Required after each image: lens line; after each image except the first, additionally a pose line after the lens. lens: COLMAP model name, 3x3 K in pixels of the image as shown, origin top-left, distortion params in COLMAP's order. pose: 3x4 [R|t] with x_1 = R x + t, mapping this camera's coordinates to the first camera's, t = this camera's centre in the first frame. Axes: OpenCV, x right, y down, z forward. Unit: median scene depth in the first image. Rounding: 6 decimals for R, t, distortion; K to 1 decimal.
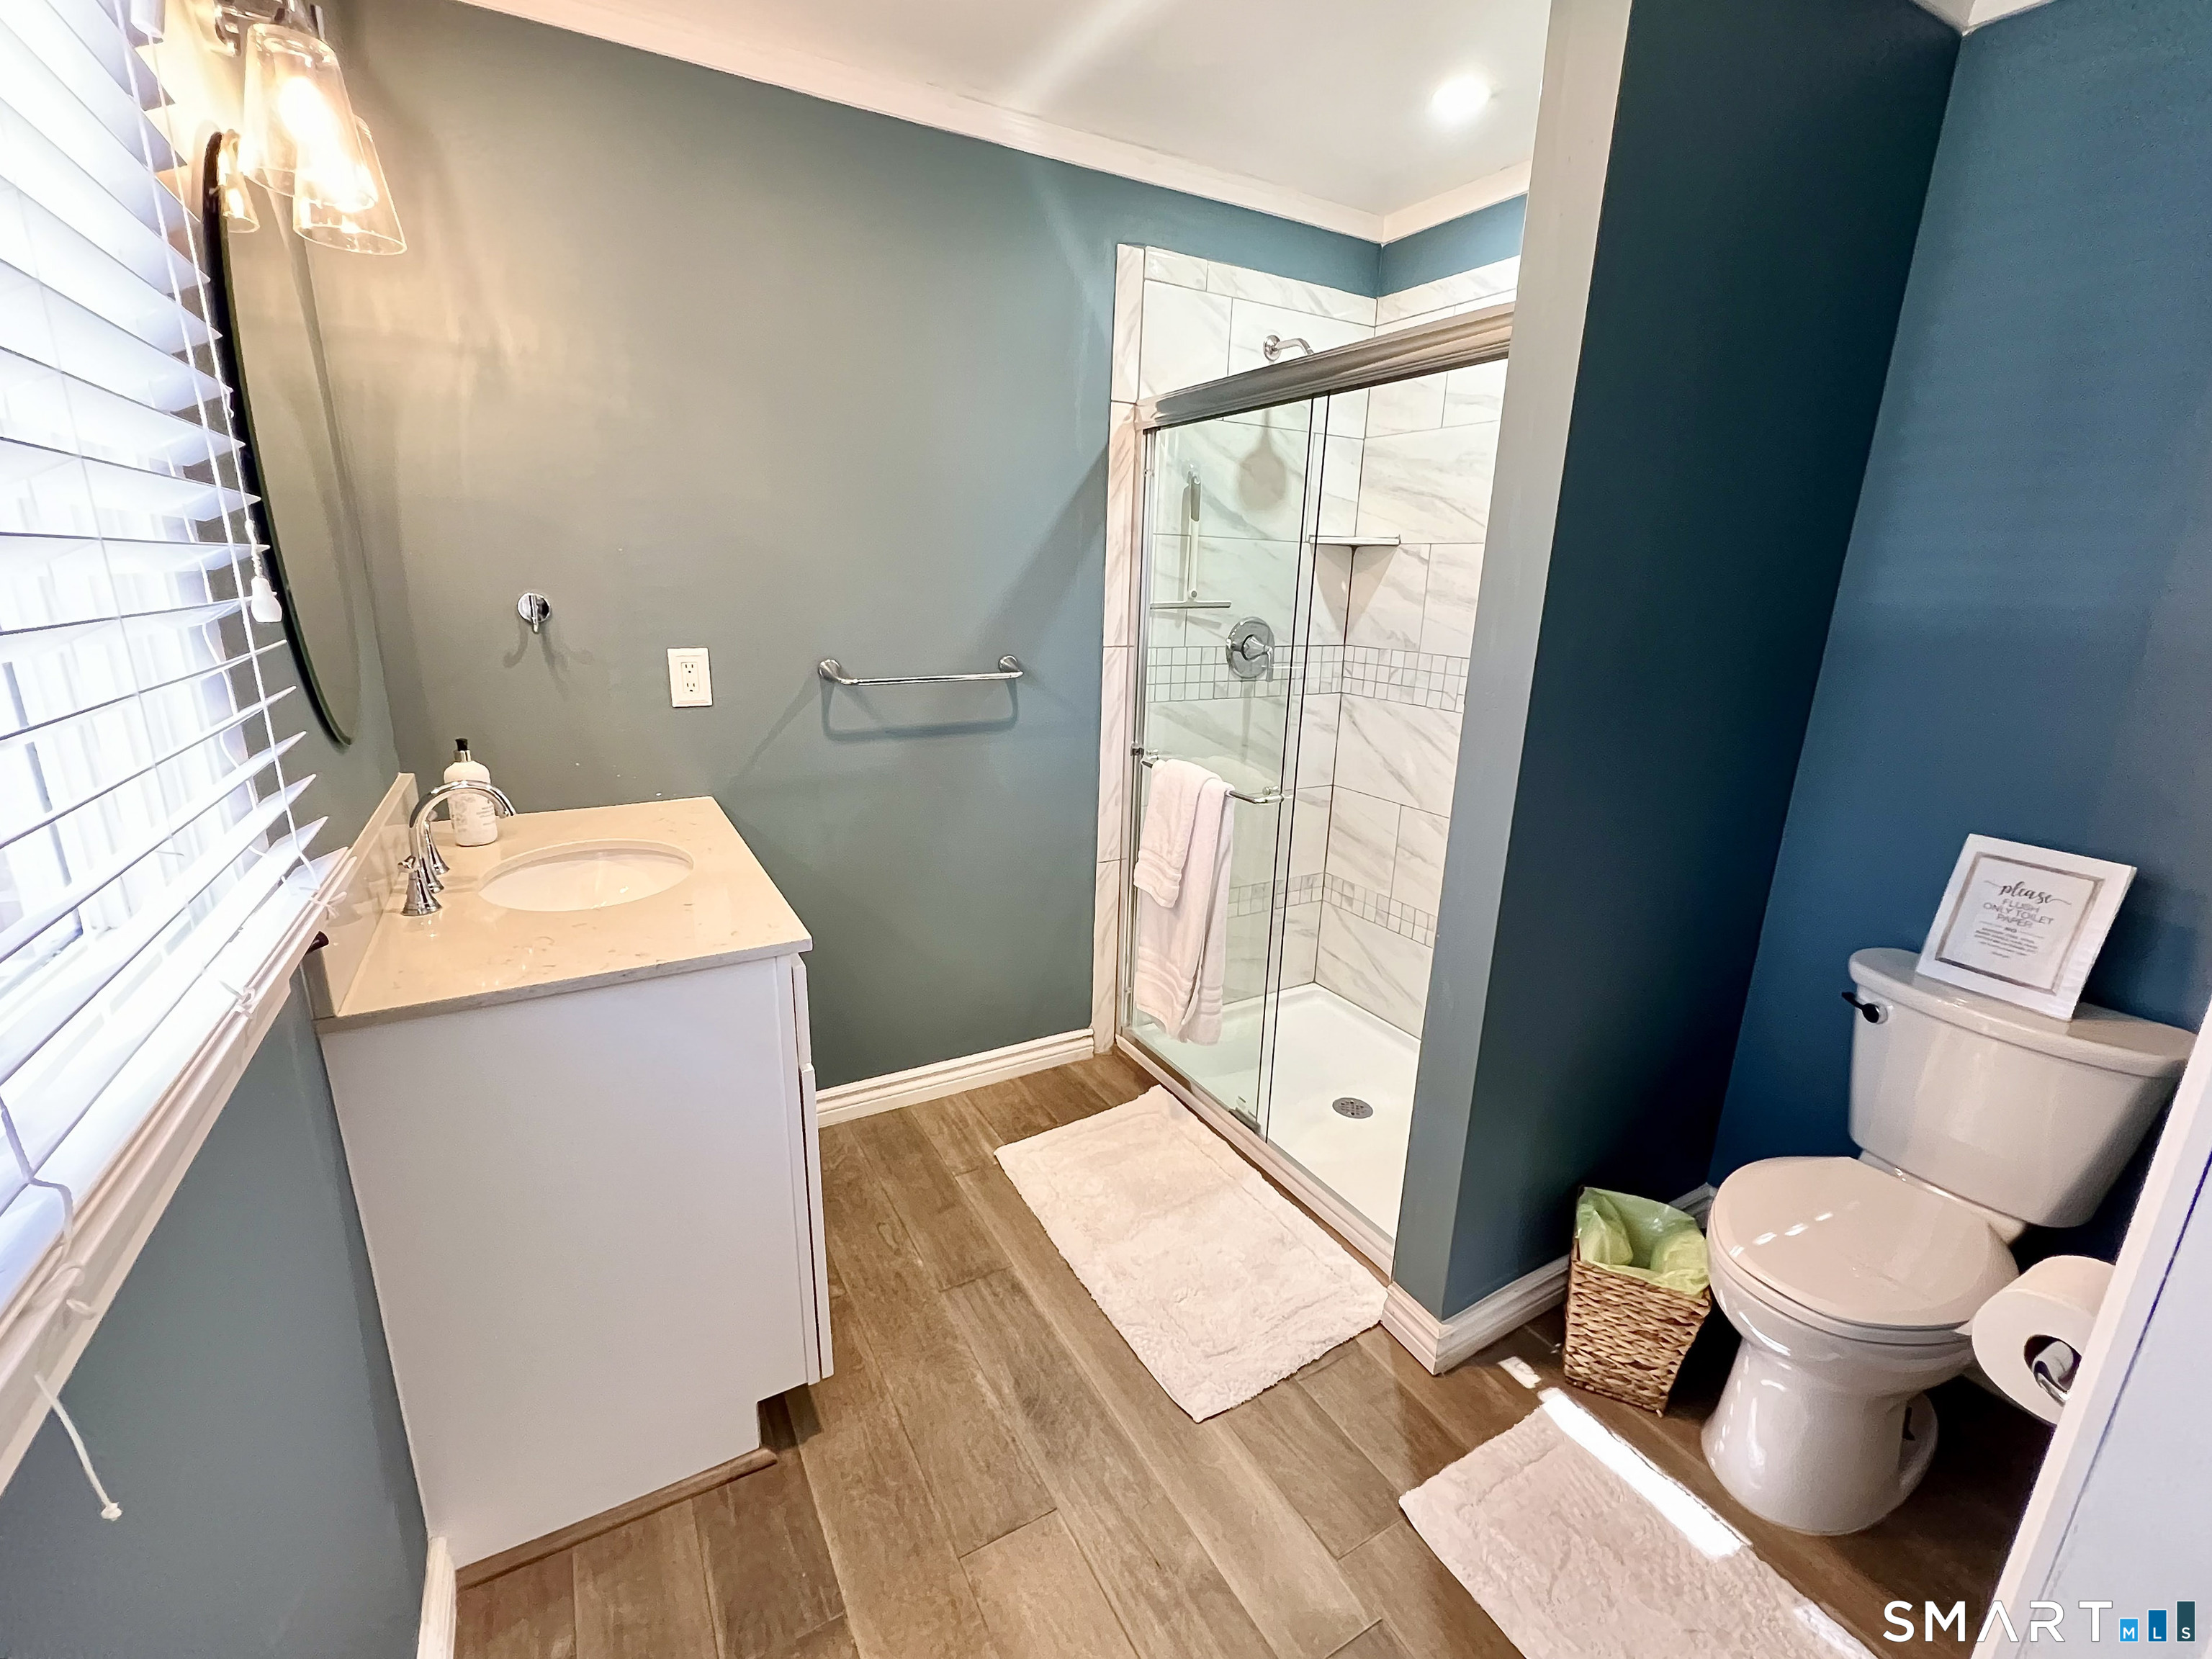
lens RADIAL K [[934.4, 0, 1094.0], [0, 934.4, 828.1], [0, 0, 1]] dist [0.000085, -0.000061]
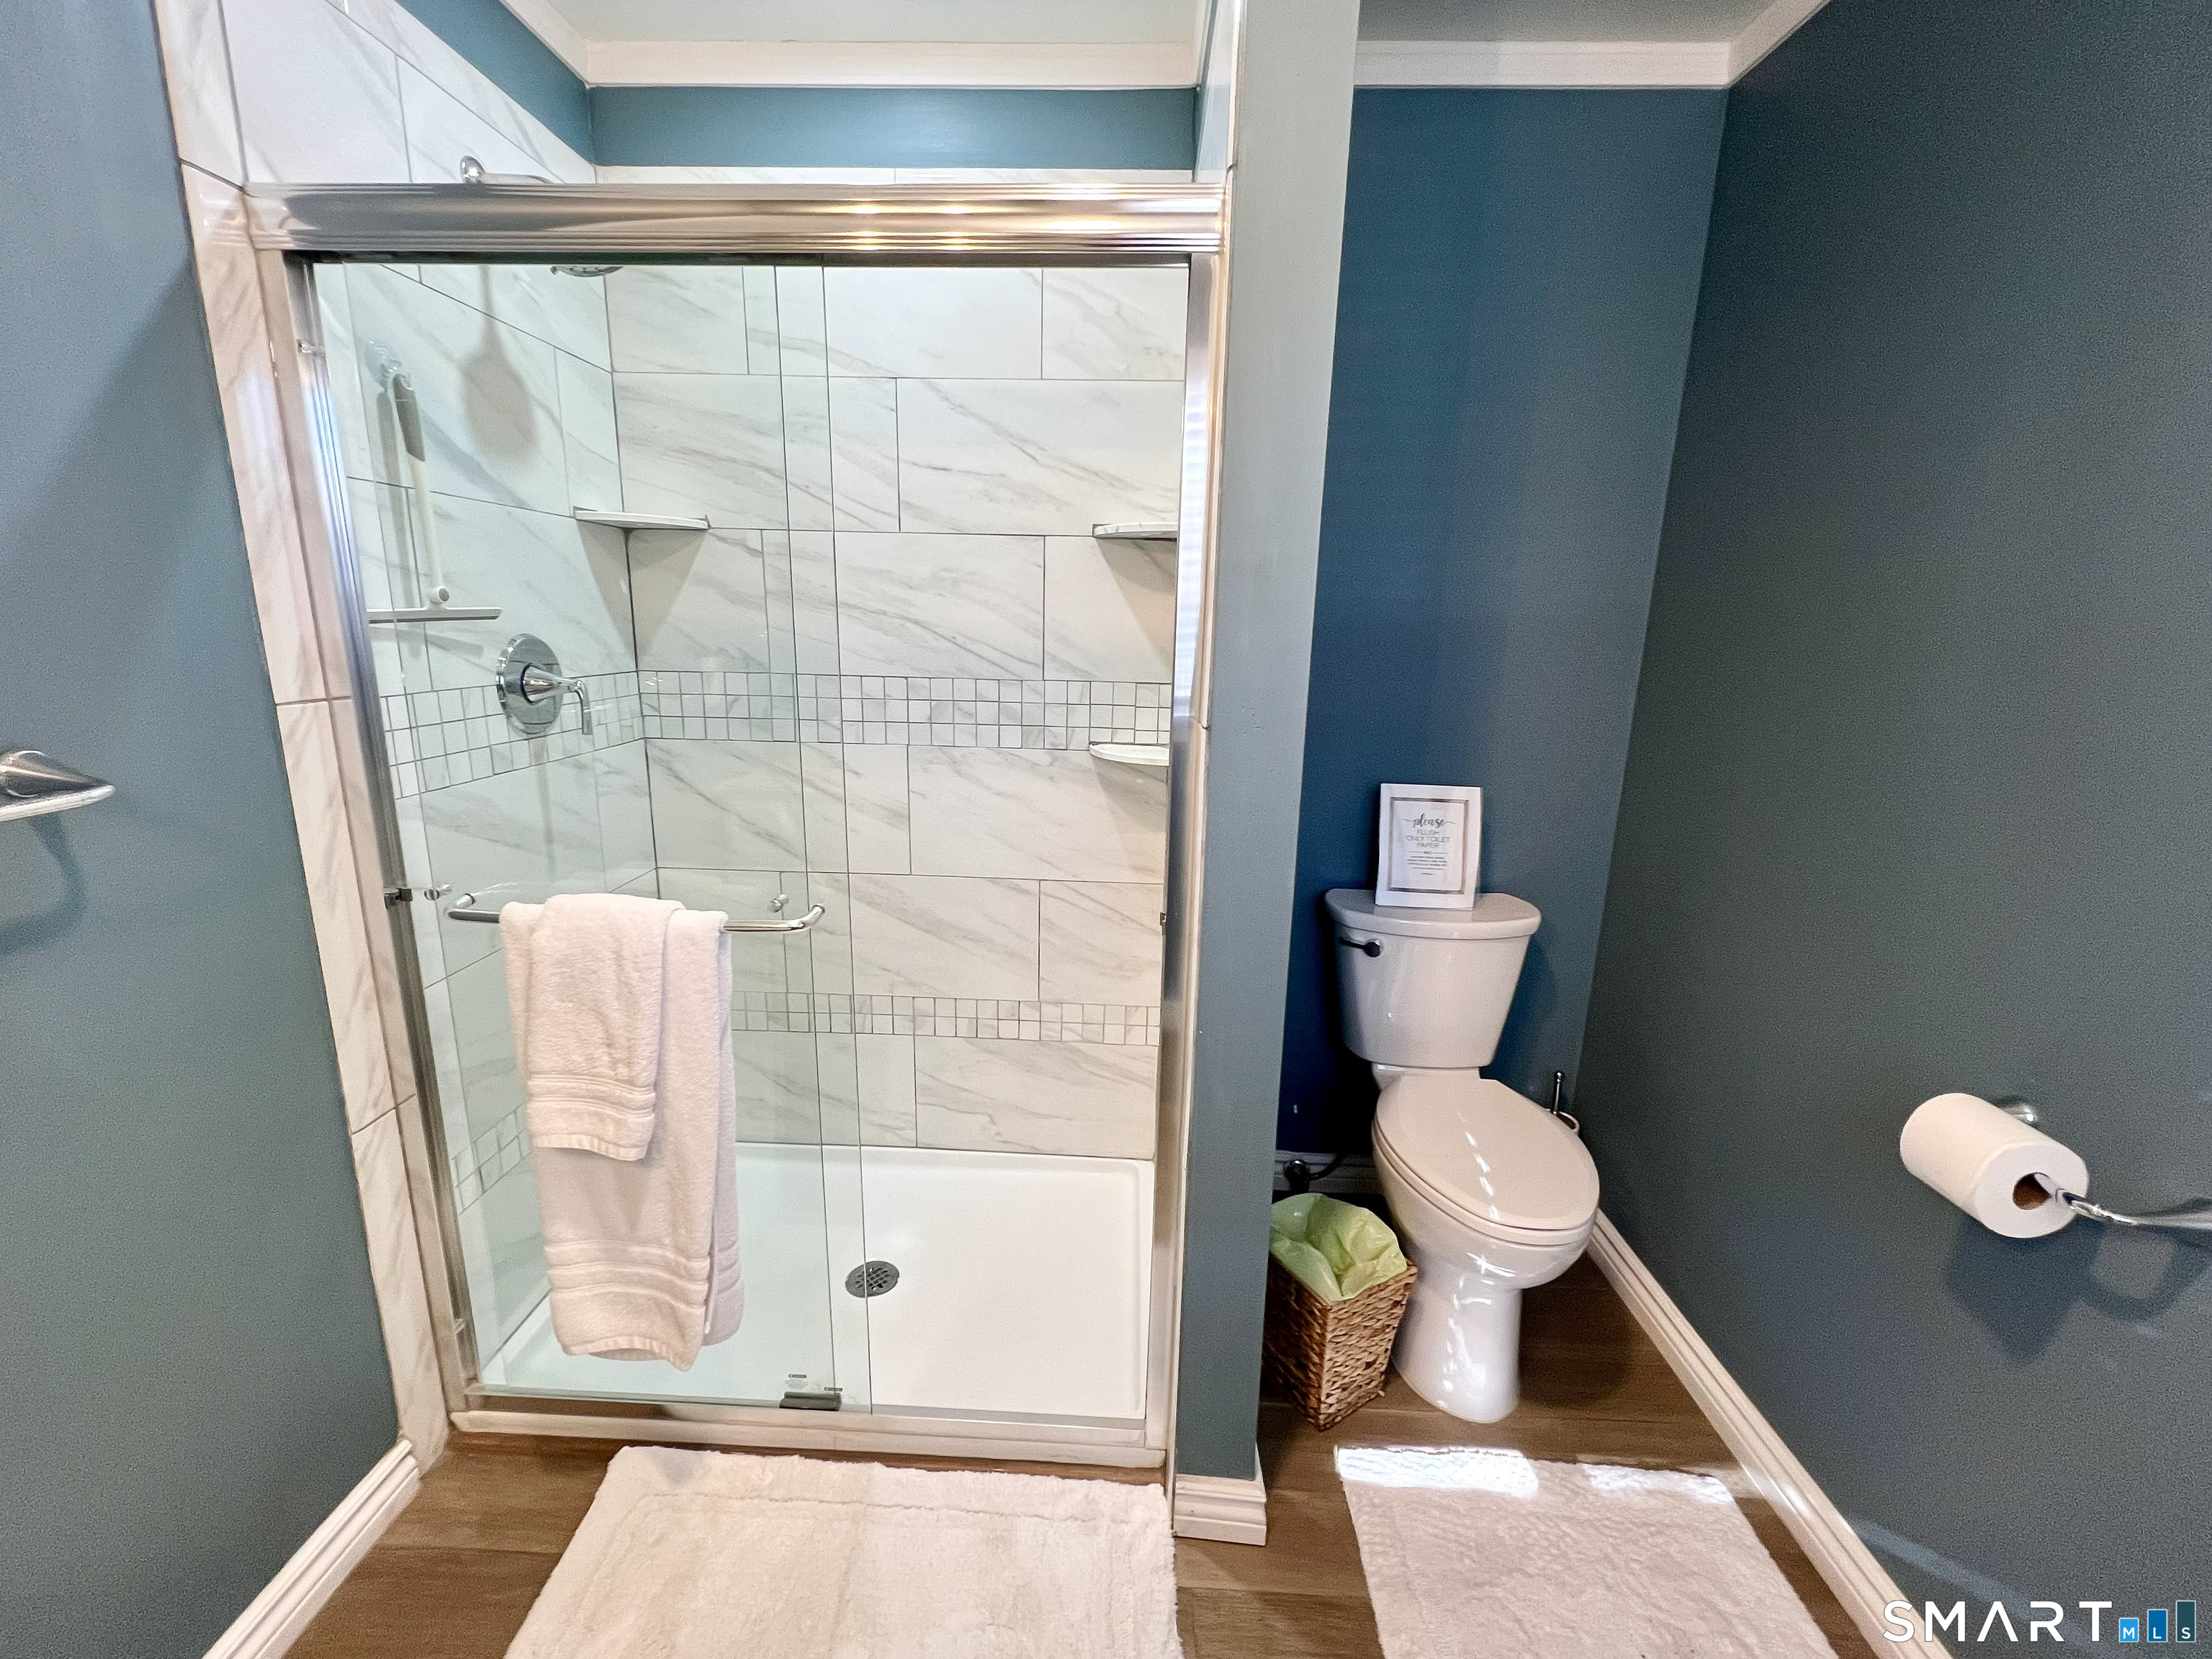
lens RADIAL K [[925.7, 0, 1096.6], [0, 925.7, 827.9], [0, 0, 1]] dist [-0.000099, 0.000120]
pose [[0.529975, -0.206027, 0.822605, -0.164539], [0.218292, 0.970493, 0.102430, -0.088639], [-0.819436, 0.125283, 0.559311, 0.395021]]
